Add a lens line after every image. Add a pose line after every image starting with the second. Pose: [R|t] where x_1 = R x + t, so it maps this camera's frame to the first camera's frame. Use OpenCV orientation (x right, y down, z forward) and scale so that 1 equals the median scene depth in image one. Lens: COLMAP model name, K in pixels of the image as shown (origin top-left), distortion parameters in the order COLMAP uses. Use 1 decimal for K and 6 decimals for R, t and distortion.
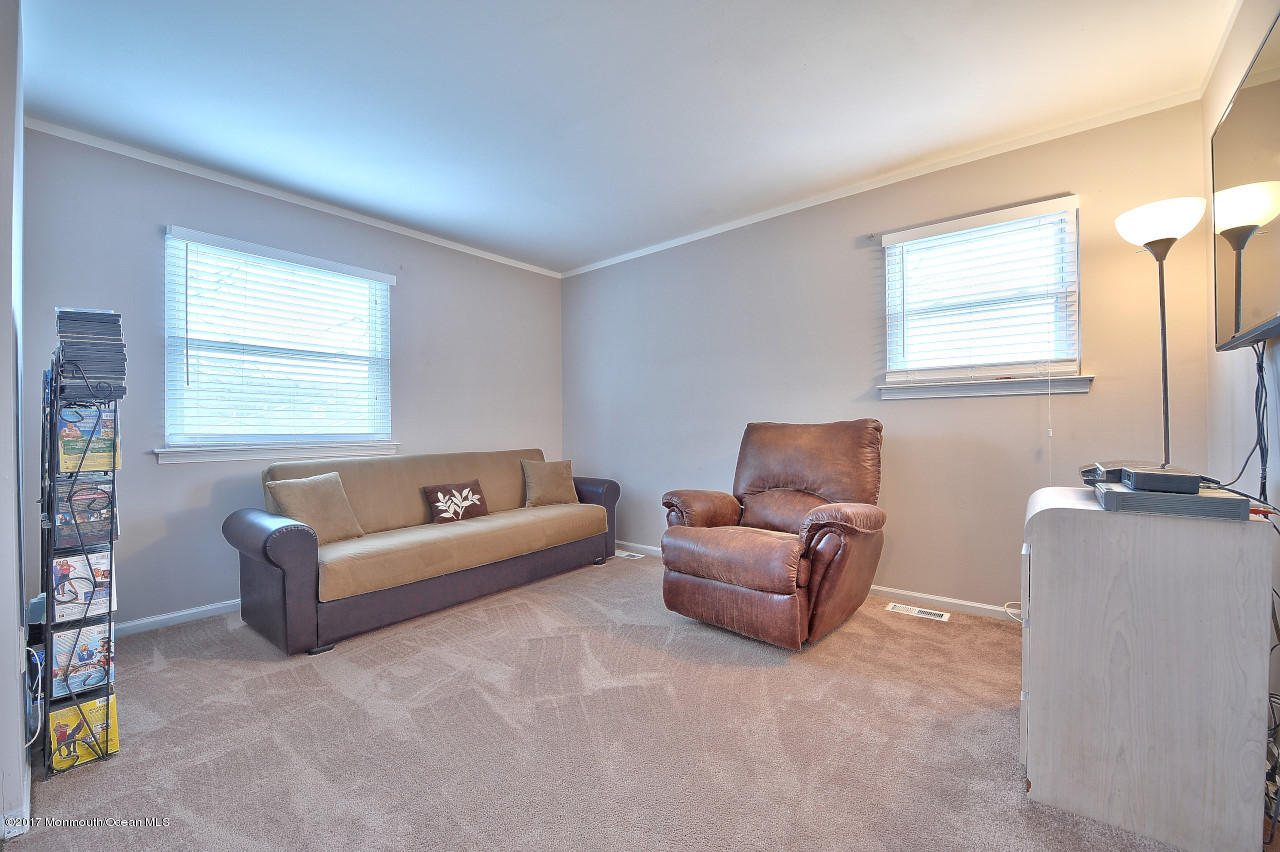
lens RADIAL K [[509.2, 0, 640.8], [0, 509.2, 427.1], [0, 0, 1]] dist [-0.016339, -0.001253]
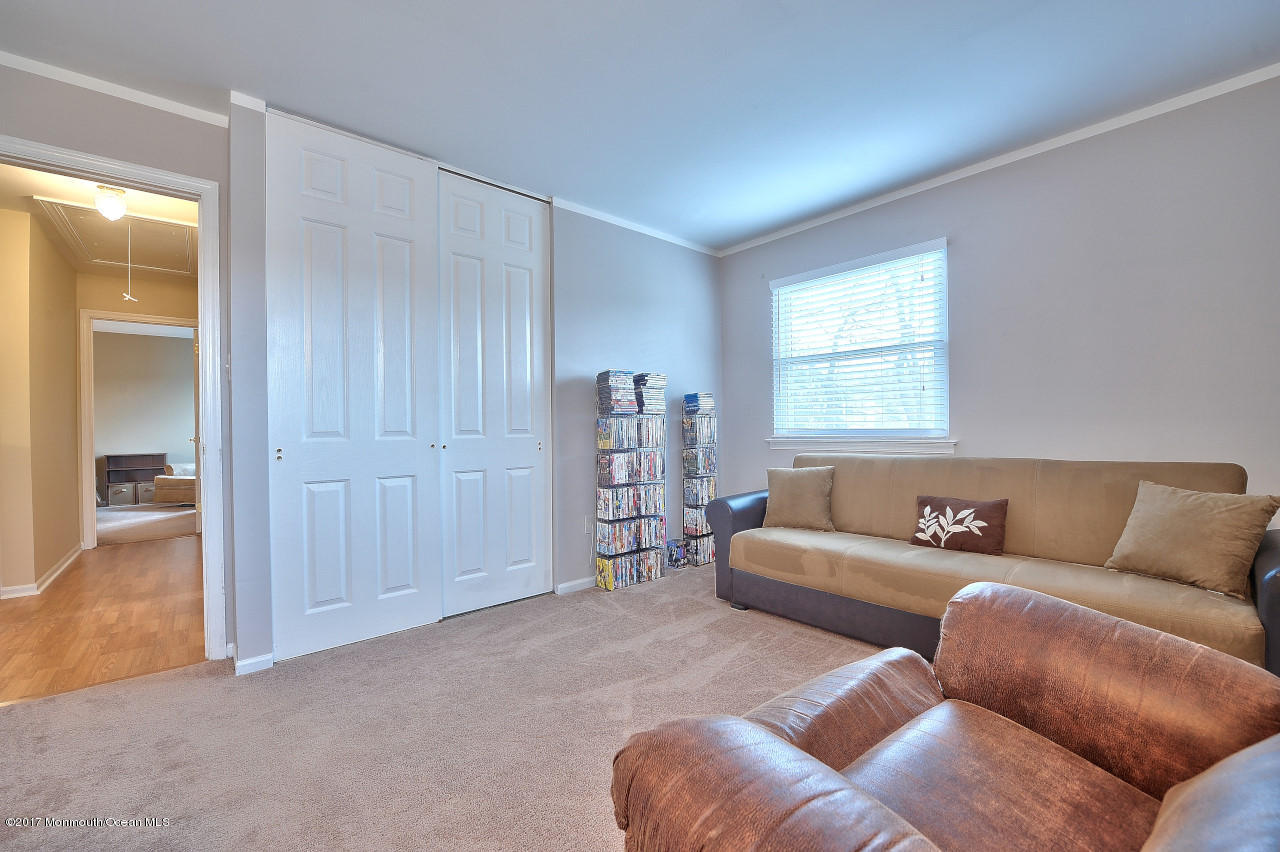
lens RADIAL K [[509.2, 0, 640.8], [0, 509.2, 429.2], [0, 0, 1]] dist [-0.016339, -0.001253]
pose [[-0.155365, 0.015787, -0.987731, 0.444943], [0.017048, 0.999766, 0.013298, -0.007430], [0.987710, -0.014773, -0.155597, 0.696722]]
